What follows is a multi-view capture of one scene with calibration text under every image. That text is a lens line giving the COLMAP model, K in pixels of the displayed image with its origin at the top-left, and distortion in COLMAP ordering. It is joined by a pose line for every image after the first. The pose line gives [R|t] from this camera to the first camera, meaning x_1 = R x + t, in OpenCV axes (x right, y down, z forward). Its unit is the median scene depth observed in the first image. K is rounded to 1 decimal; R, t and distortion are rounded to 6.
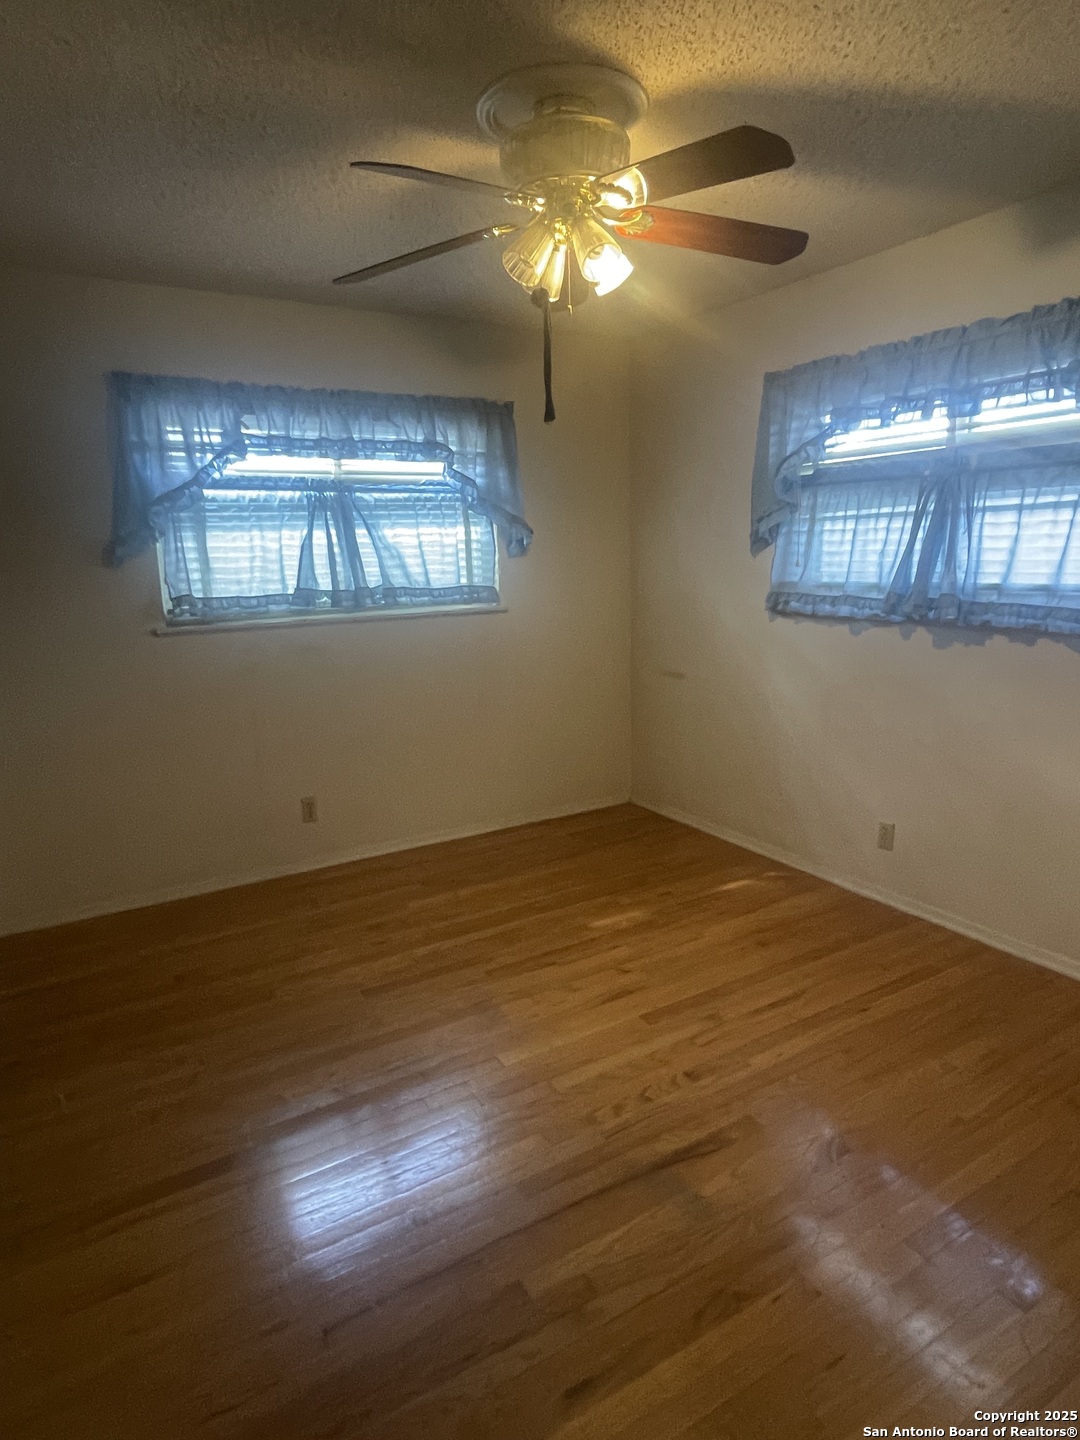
lens RADIAL K [[827.3, 0, 540.0], [0, 827.3, 720.0], [0, 0, 1]] dist [-0.004514, -0.000885]
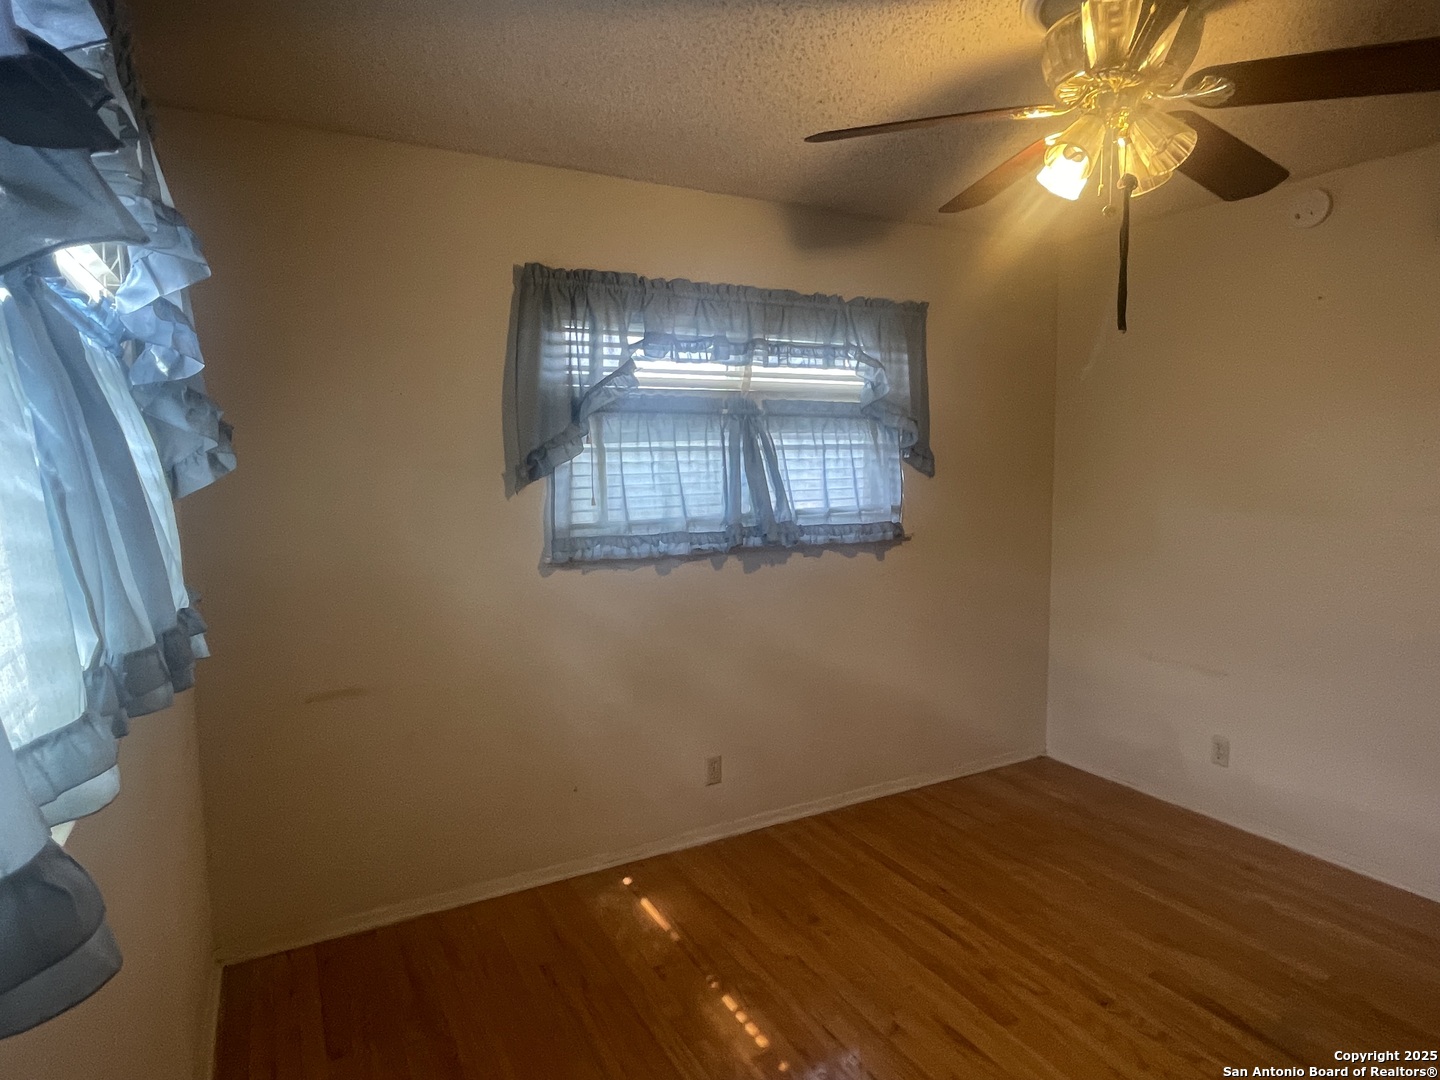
lens RADIAL K [[827.3, 0, 715.1], [0, 827.3, 550.4], [0, 0, 1]] dist [-0.004514, -0.000885]
pose [[0.056937, -0.076237, 0.995463, -0.580766], [0.220760, 0.973361, 0.061917, -0.188396], [-0.973665, 0.216233, 0.072250, 0.944655]]
